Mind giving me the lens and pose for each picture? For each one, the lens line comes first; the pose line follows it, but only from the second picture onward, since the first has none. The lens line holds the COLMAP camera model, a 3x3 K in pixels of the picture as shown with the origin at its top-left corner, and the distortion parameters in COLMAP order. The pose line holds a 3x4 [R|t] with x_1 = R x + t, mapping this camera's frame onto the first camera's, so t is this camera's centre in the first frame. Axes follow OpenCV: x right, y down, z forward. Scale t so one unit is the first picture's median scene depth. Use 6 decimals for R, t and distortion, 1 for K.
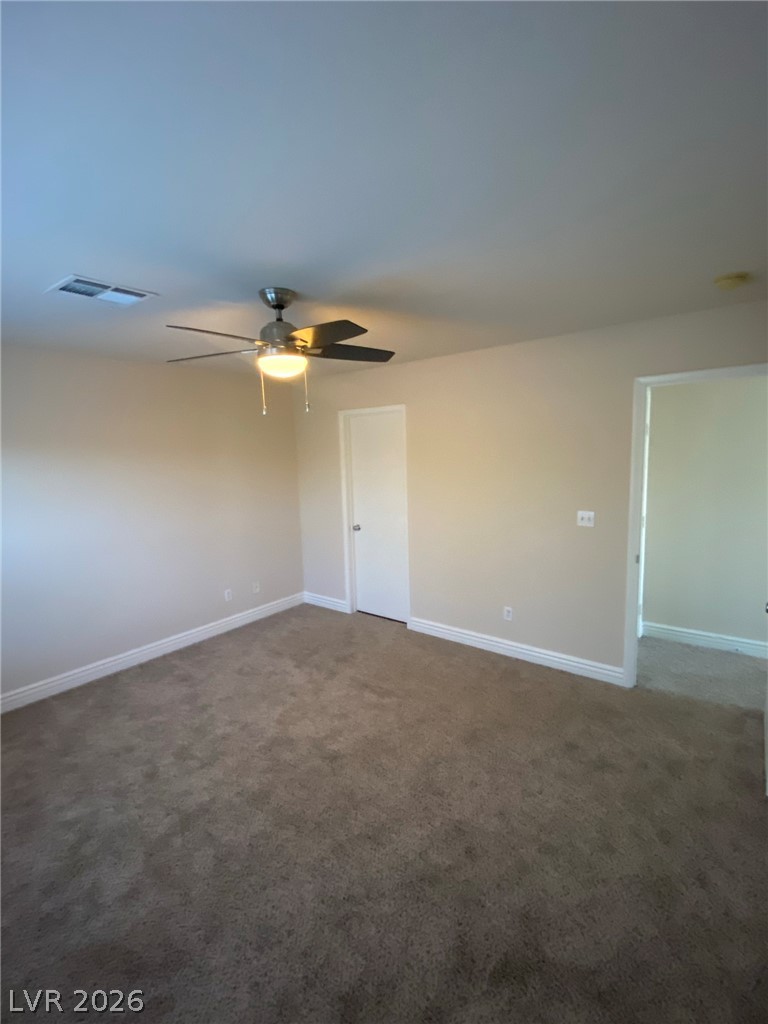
lens RADIAL K [[471.5, 0, 384.0], [0, 471.5, 512.0], [0, 0, 1]] dist [0.027308, 0.000027]
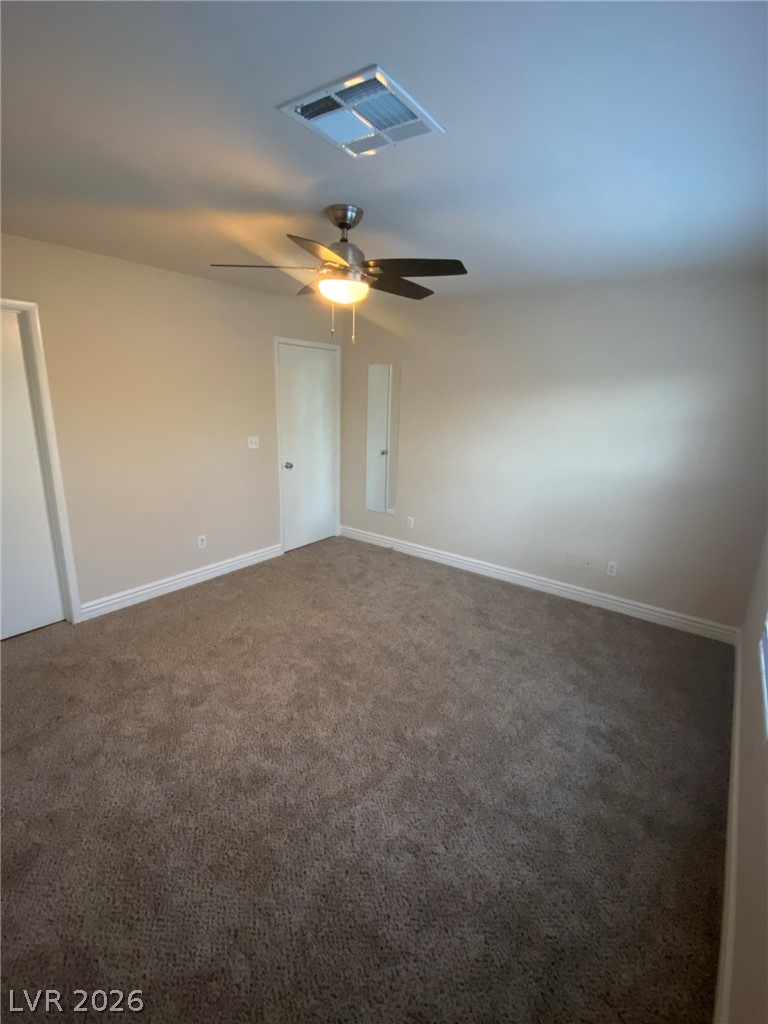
lens RADIAL K [[471.5, 0, 384.0], [0, 471.5, 512.0], [0, 0, 1]] dist [0.027308, 0.000027]
pose [[-0.024971, -0.229340, 0.973026, -0.918148], [0.098119, 0.968068, 0.230689, -0.067789], [-0.994861, 0.101233, -0.001671, 0.701028]]
